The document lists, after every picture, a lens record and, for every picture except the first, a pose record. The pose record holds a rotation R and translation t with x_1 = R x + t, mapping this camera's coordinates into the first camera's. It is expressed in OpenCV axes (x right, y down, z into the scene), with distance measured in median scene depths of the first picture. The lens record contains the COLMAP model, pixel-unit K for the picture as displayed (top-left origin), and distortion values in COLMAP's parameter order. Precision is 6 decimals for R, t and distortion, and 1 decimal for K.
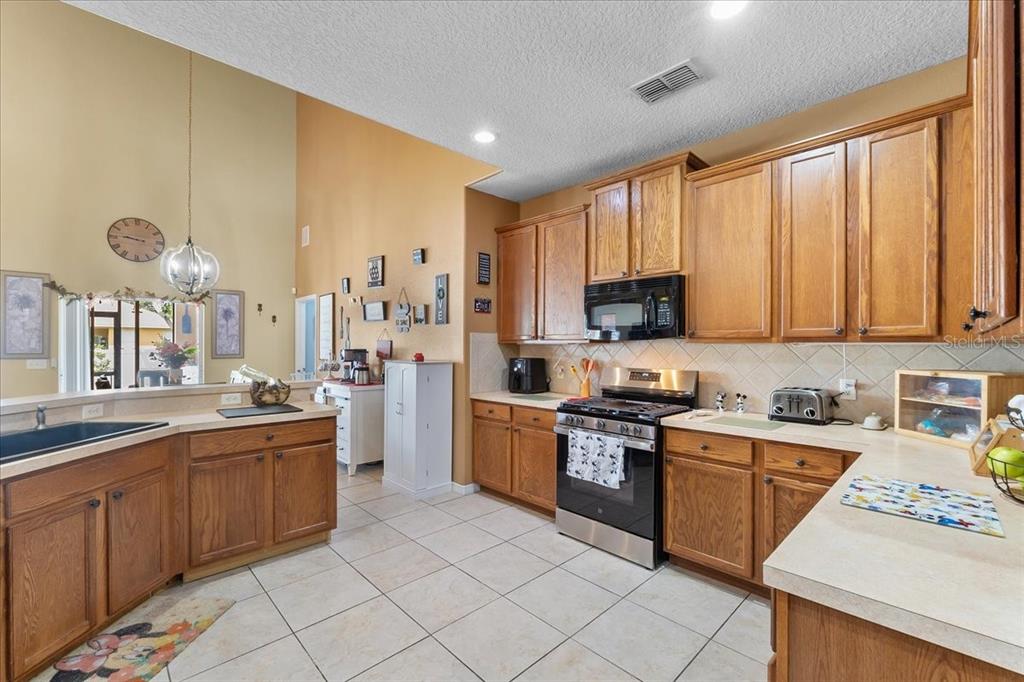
lens RADIAL K [[429.4, 0, 512.3], [0, 429.4, 345.0], [0, 0, 1]] dist [-0.004454, -0.000115]
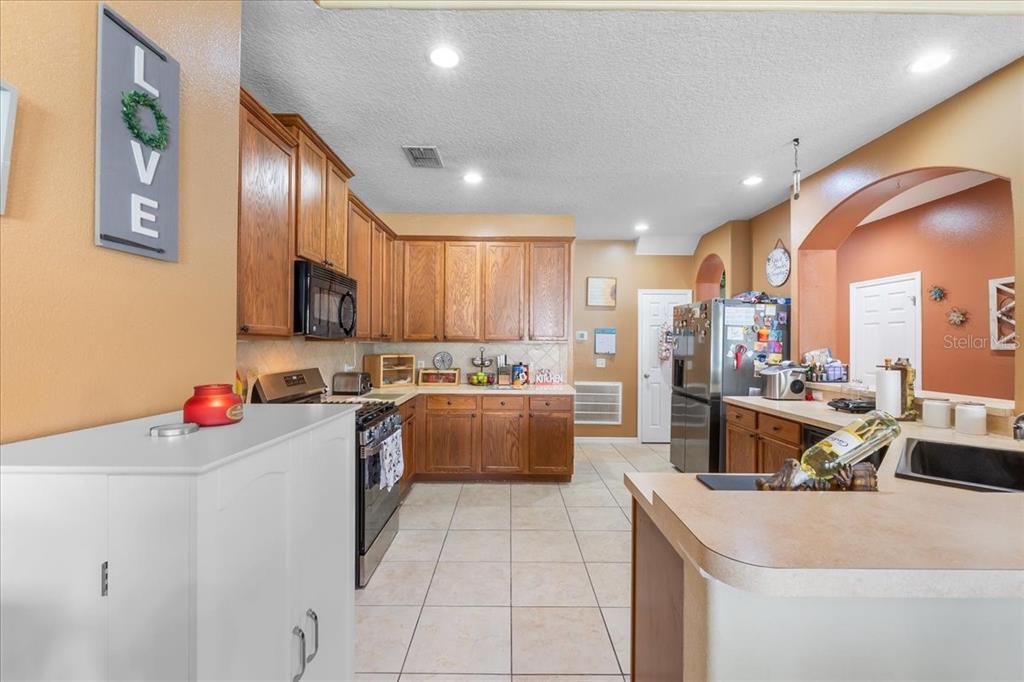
lens RADIAL K [[429.4, 0, 508.3], [0, 429.4, 340.6], [0, 0, 1]] dist [-0.004454, -0.000115]
pose [[-0.714694, -0.002511, 0.699433, -0.691390], [-0.007178, 0.999967, -0.003745, -0.005574], [-0.699400, -0.007697, -0.714689, 1.540449]]
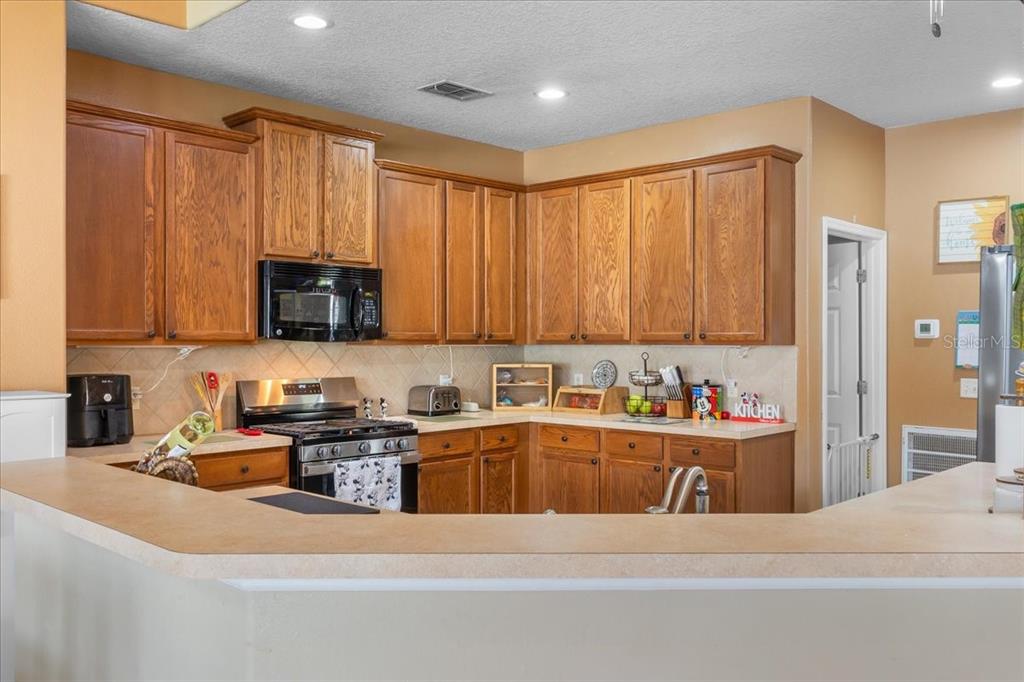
lens RADIAL K [[872.4, 0, 513.2], [0, 872.4, 342.7], [0, 0, 1]] dist [-0.001570, 0.004599]
pose [[-0.038375, -0.002570, 0.999260, -1.459616], [0.001460, 0.999995, 0.002628, -0.014345], [-0.999262, 0.001560, -0.038371, 0.803778]]
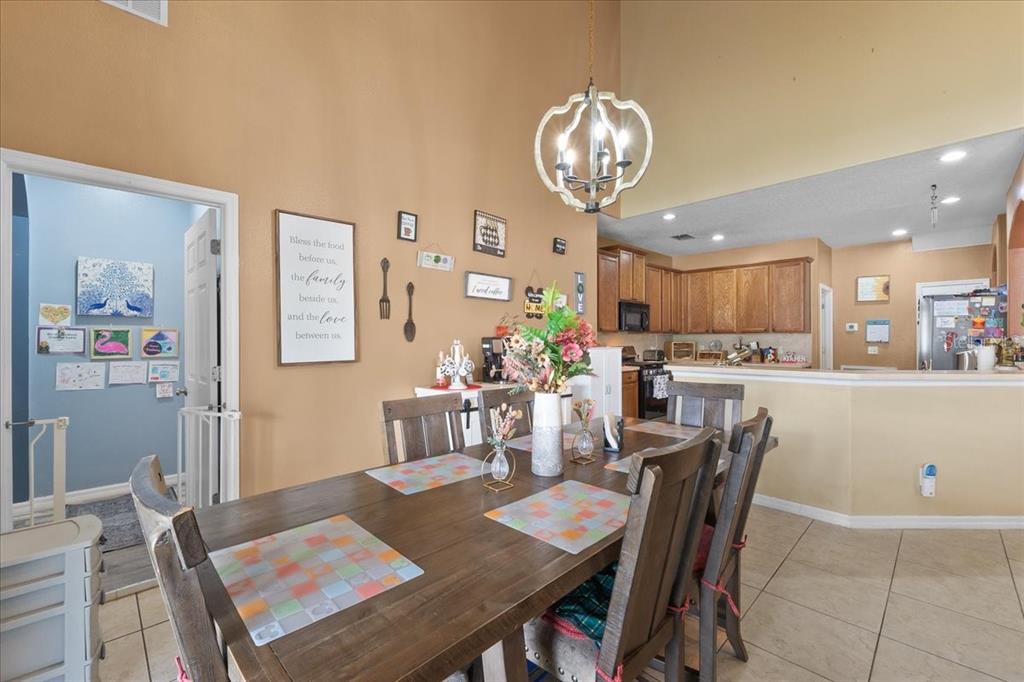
lens RADIAL K [[429.4, 0, 513.0], [0, 429.4, 338.5], [0, 0, 1]] dist [-0.004454, -0.000115]
pose [[-0.010903, 0.000342, 0.999941, -1.969531], [0.003460, 0.999994, -0.000304, 0.021077], [-0.999935, 0.003456, -0.010904, 1.790854]]
